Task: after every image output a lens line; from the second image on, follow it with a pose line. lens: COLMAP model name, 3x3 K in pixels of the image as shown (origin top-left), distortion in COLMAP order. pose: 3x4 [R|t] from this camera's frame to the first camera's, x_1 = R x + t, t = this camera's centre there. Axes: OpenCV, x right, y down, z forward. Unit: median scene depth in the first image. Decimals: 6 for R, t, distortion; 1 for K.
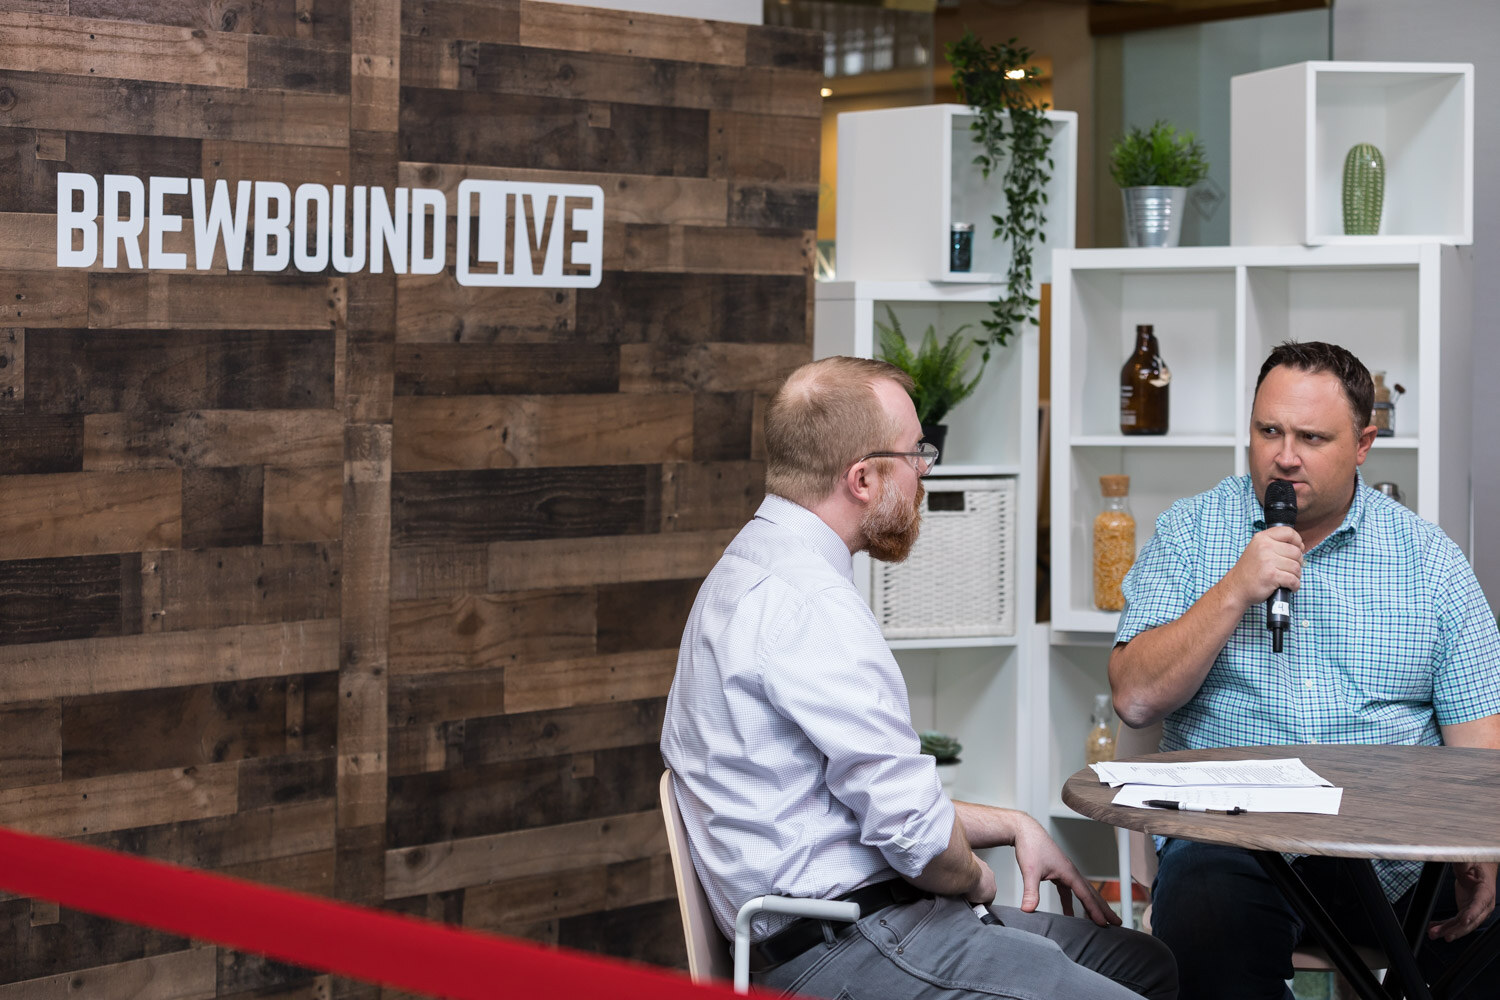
lens RADIAL K [[3020.6, 0, 750.0], [0, 3020.6, 500.0], [0, 0, 1]] dist [0.108488, -0.488586]
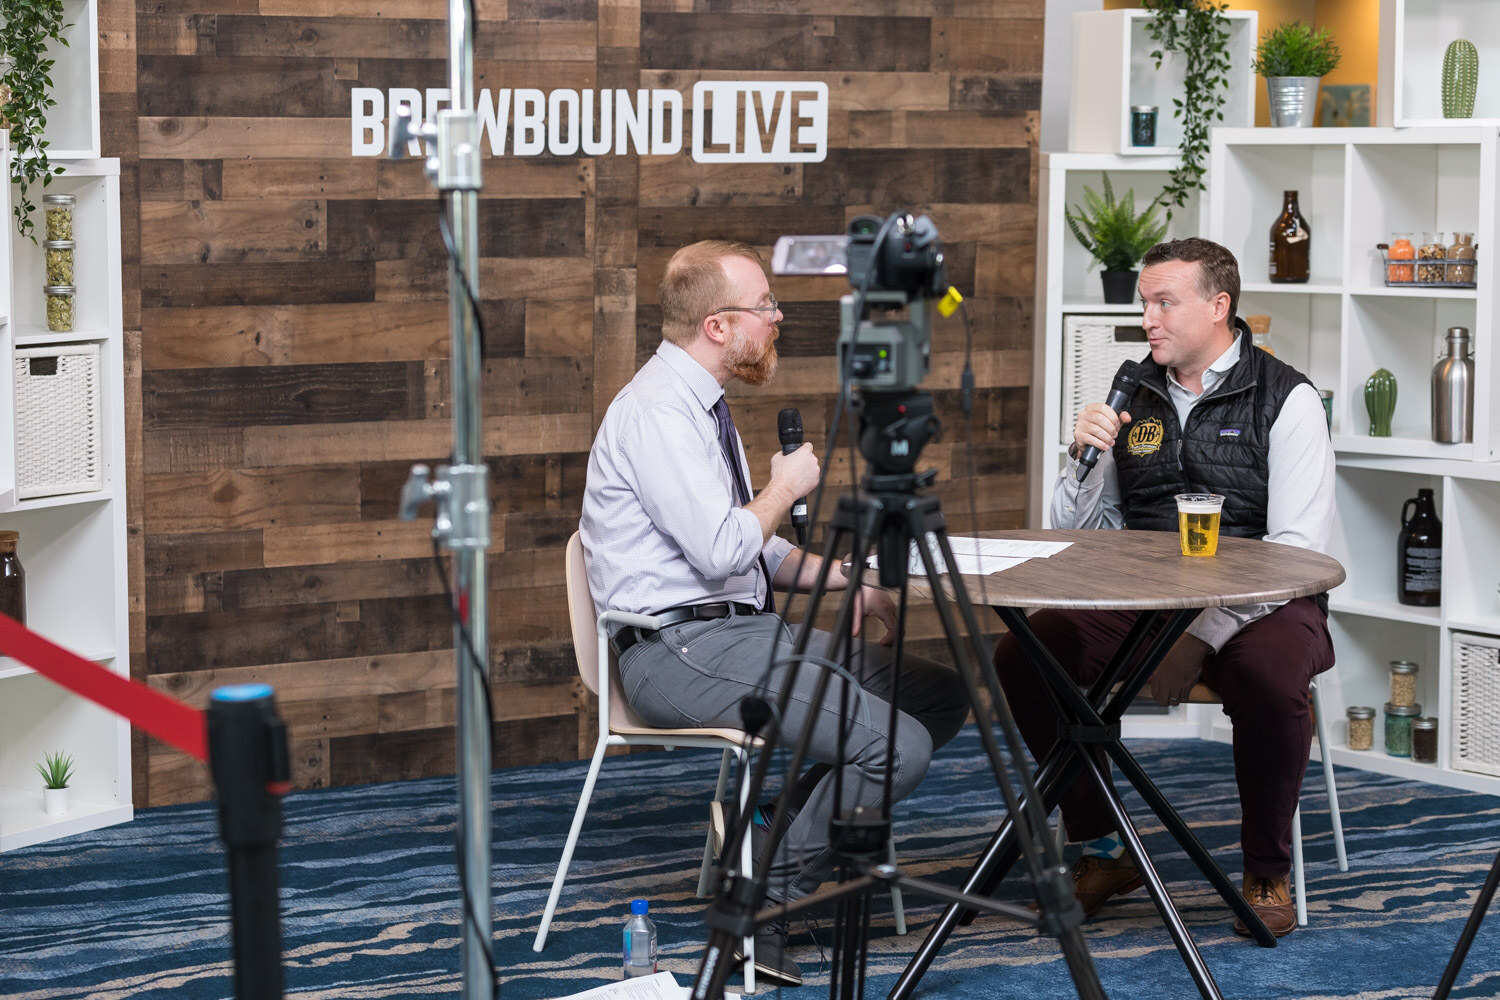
lens RADIAL K [[3020.6, 0, 750.0], [0, 3020.6, 500.0], [0, 0, 1]] dist [0.108488, -0.488586]
pose [[0.939116, 0.041612, -0.341071, 0.393905], [-0.018664, 0.997352, 0.070292, -0.018235], [0.343093, -0.059646, 0.937406, -0.239279]]
